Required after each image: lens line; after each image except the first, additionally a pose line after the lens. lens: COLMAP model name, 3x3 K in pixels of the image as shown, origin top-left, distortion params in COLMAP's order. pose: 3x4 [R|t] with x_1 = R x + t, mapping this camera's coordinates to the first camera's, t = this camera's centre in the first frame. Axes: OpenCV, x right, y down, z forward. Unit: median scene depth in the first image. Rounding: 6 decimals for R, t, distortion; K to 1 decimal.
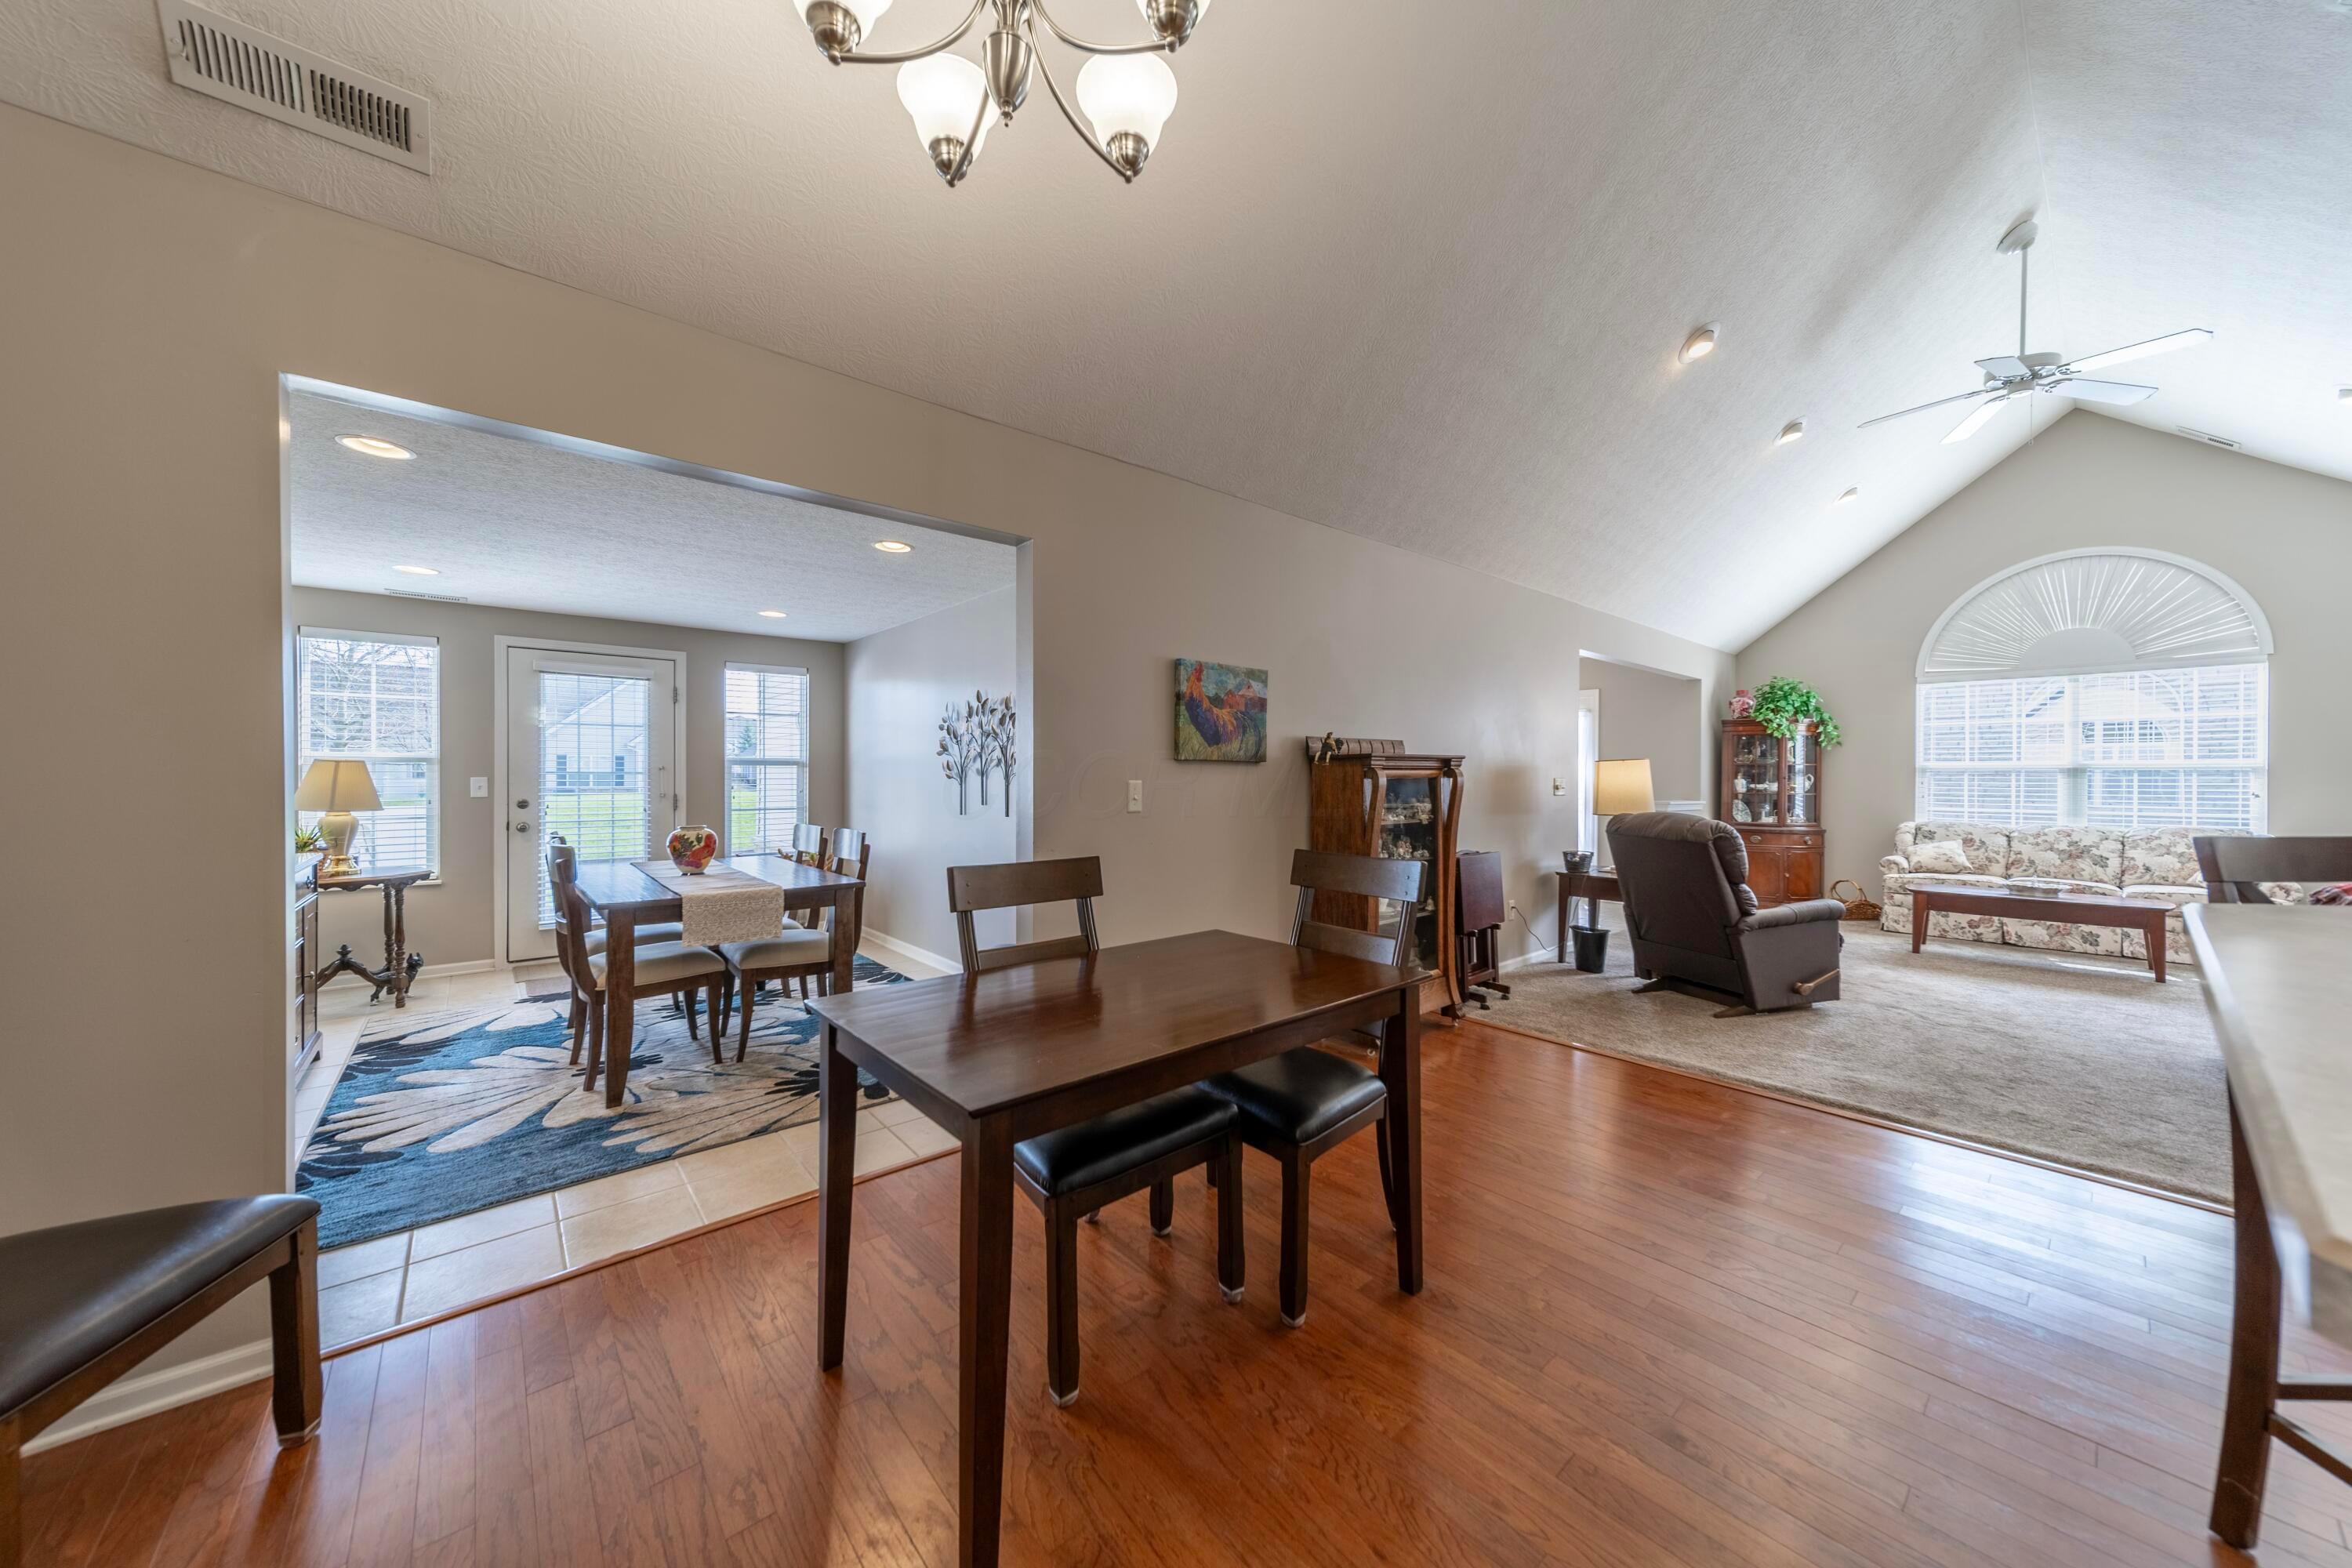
lens RADIAL K [[807.3, 0, 1167.6], [0, 807.3, 783.4], [0, 0, 1]] dist [-0.000819, -0.000054]
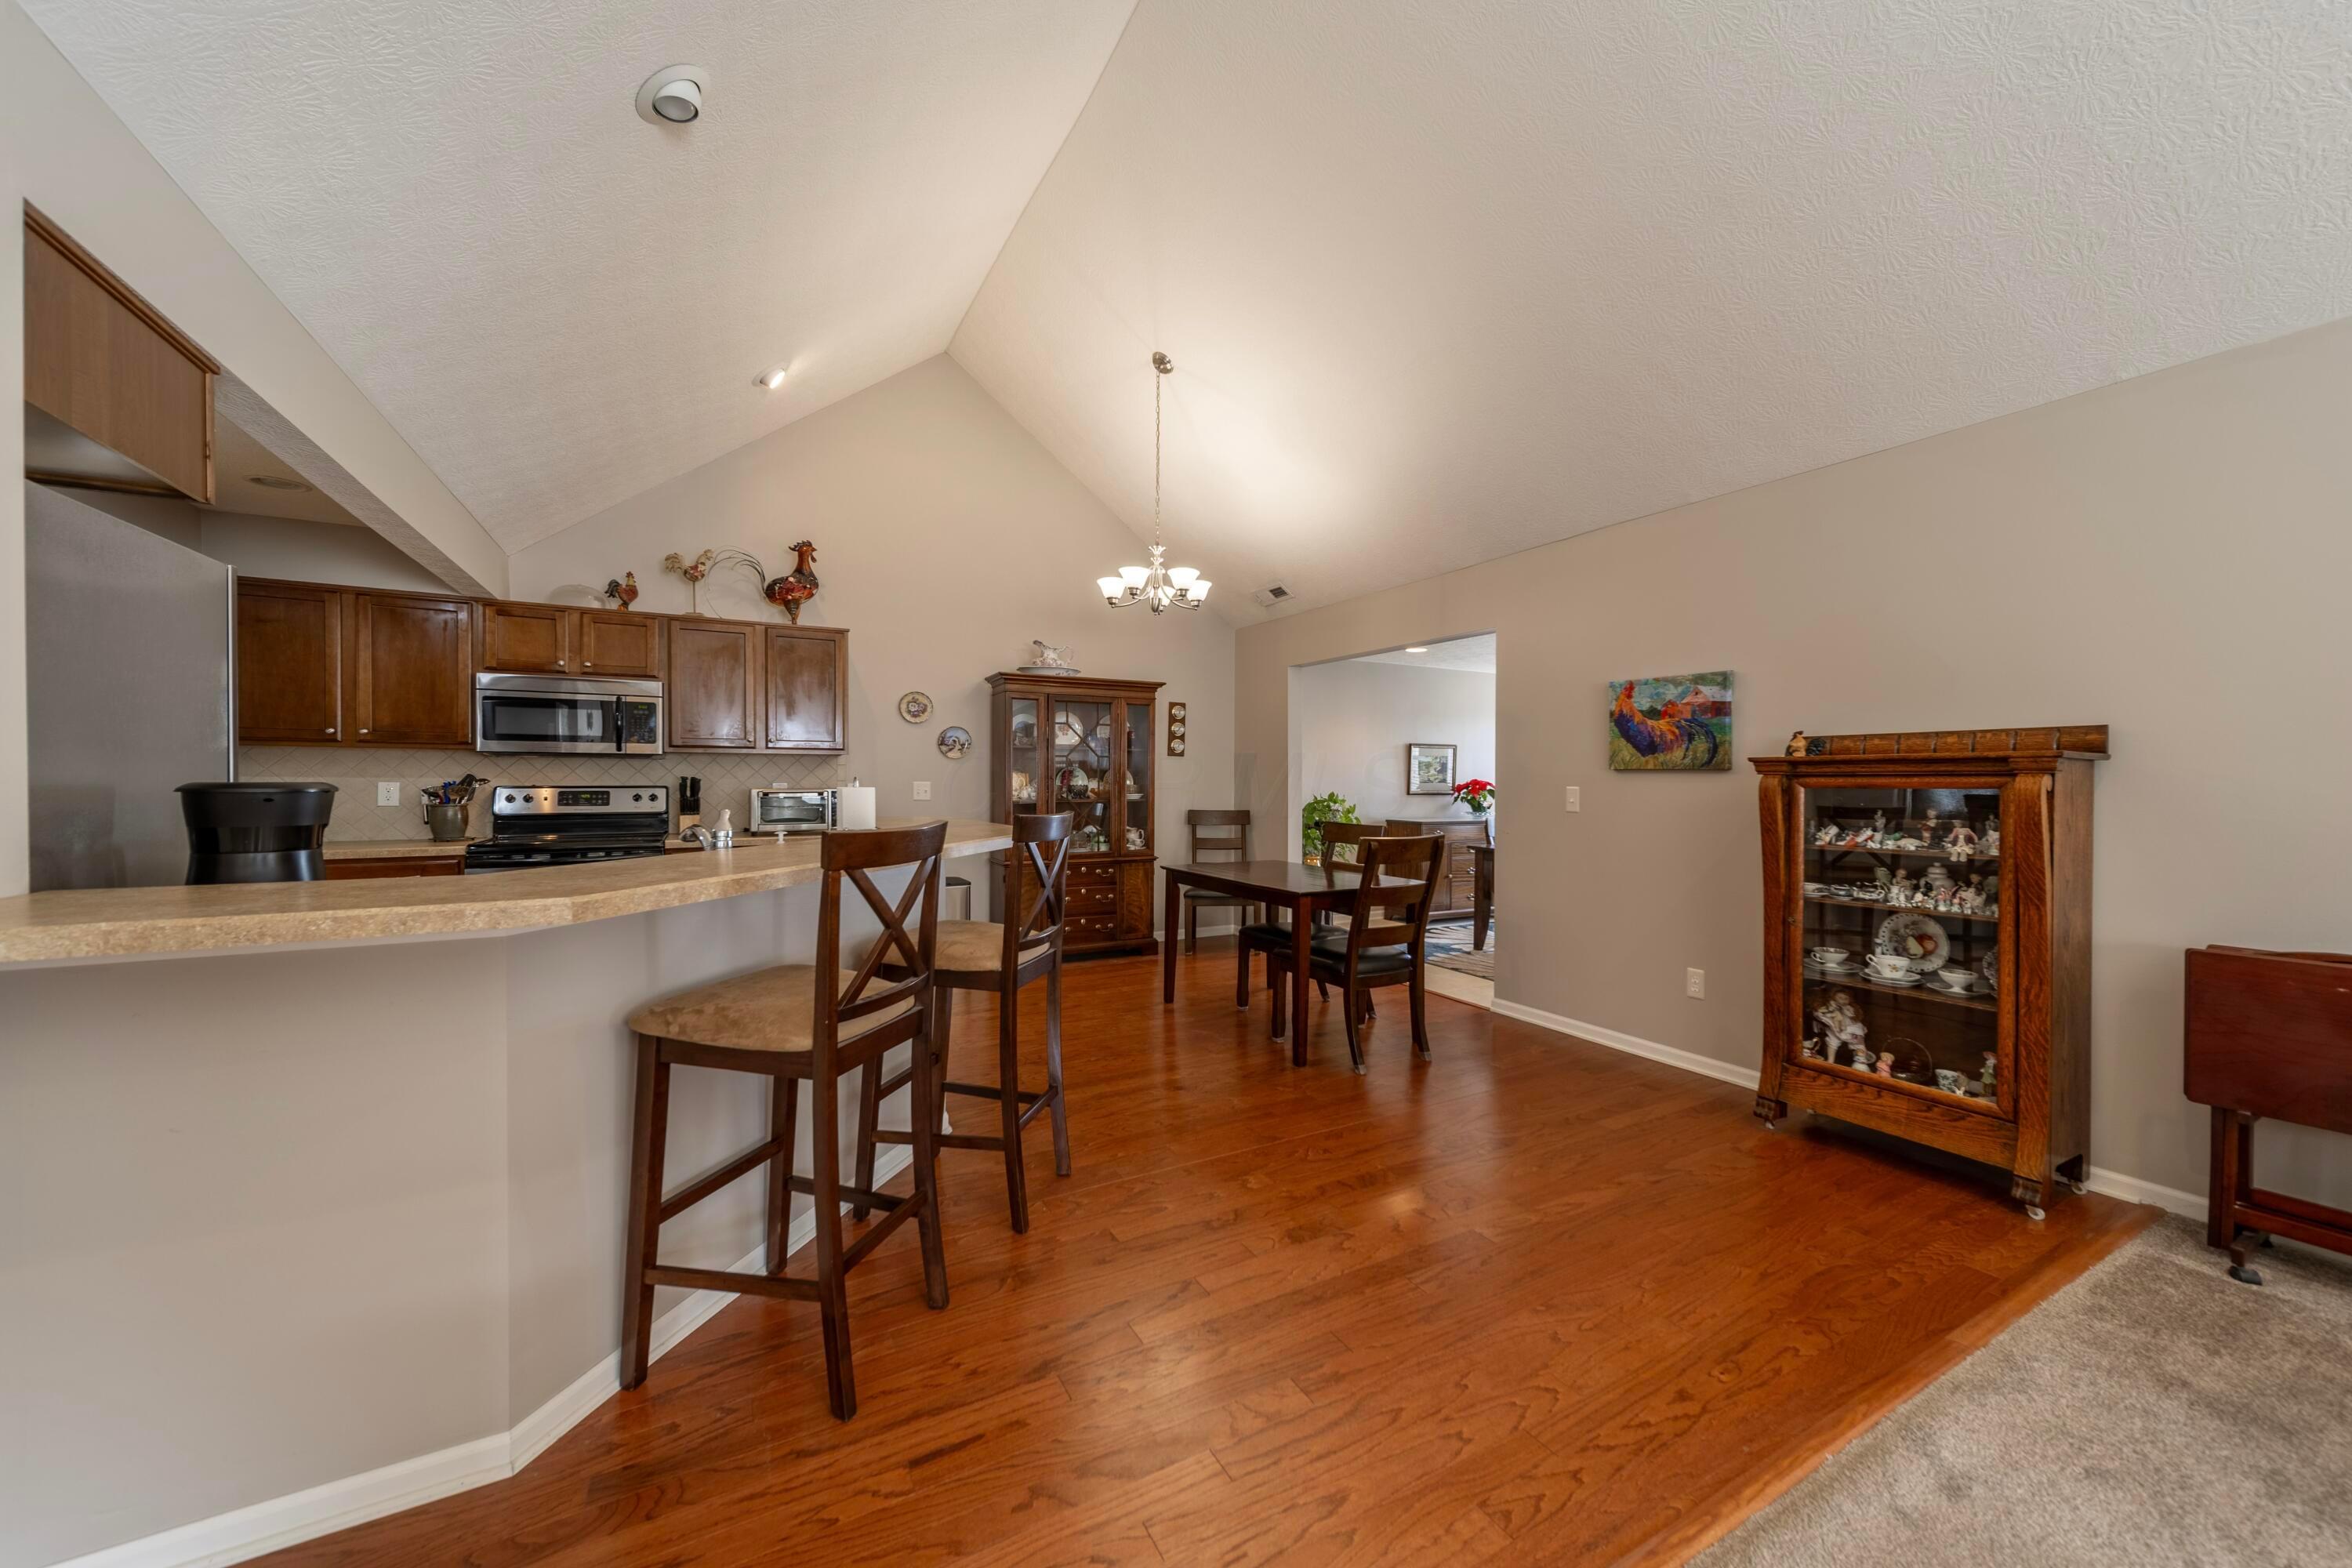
lens RADIAL K [[815.1, 0, 1214.7], [0, 815.1, 776.2], [0, 0, 1]] dist [0.009844, 0.000029]
pose [[-0.160872, -0.005380, -0.986961, 0.957425], [-0.015158, 0.999881, -0.002980, -0.006060], [0.986859, 0.014481, -0.160934, 0.480107]]
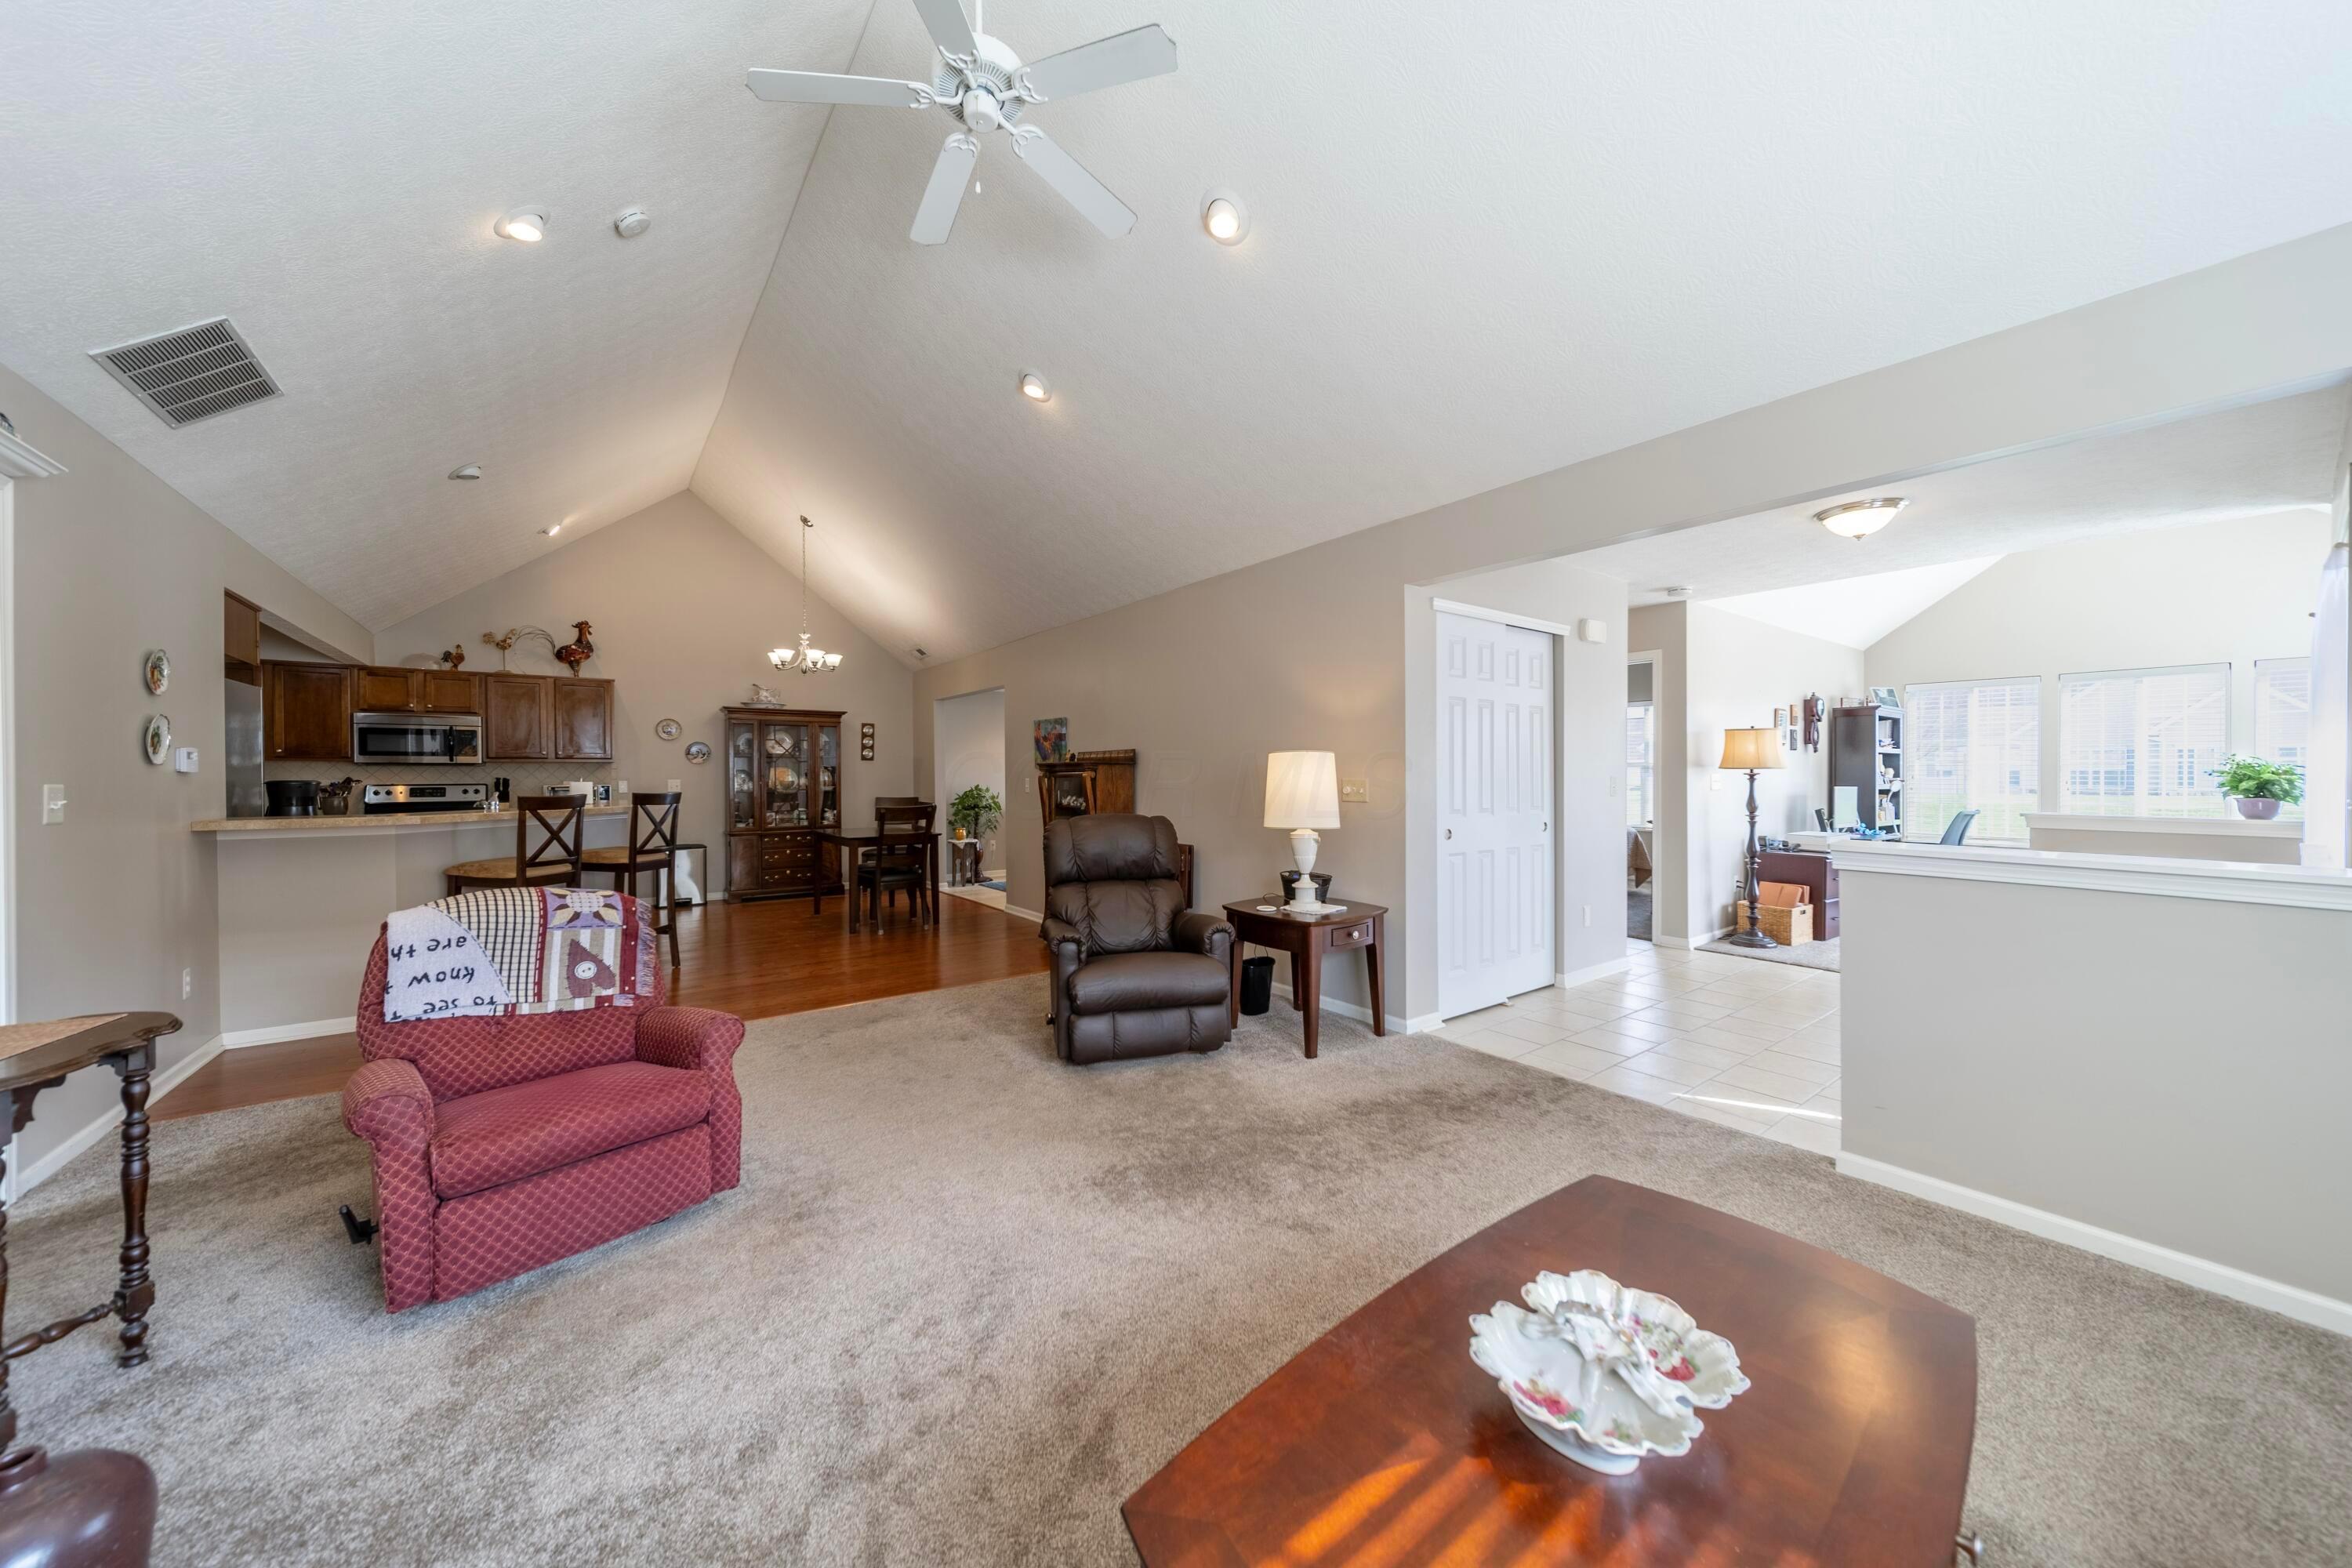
lens RADIAL K [[803.2, 0, 1179.1], [0, 803.2, 775.0], [0, 0, 1]] dist [0.001652, 0.000166]
pose [[-0.069068, -0.002833, -0.997608, 1.539796], [-0.005886, 0.999980, -0.002432, -0.007464], [0.997595, 0.005704, -0.069083, 1.111046]]
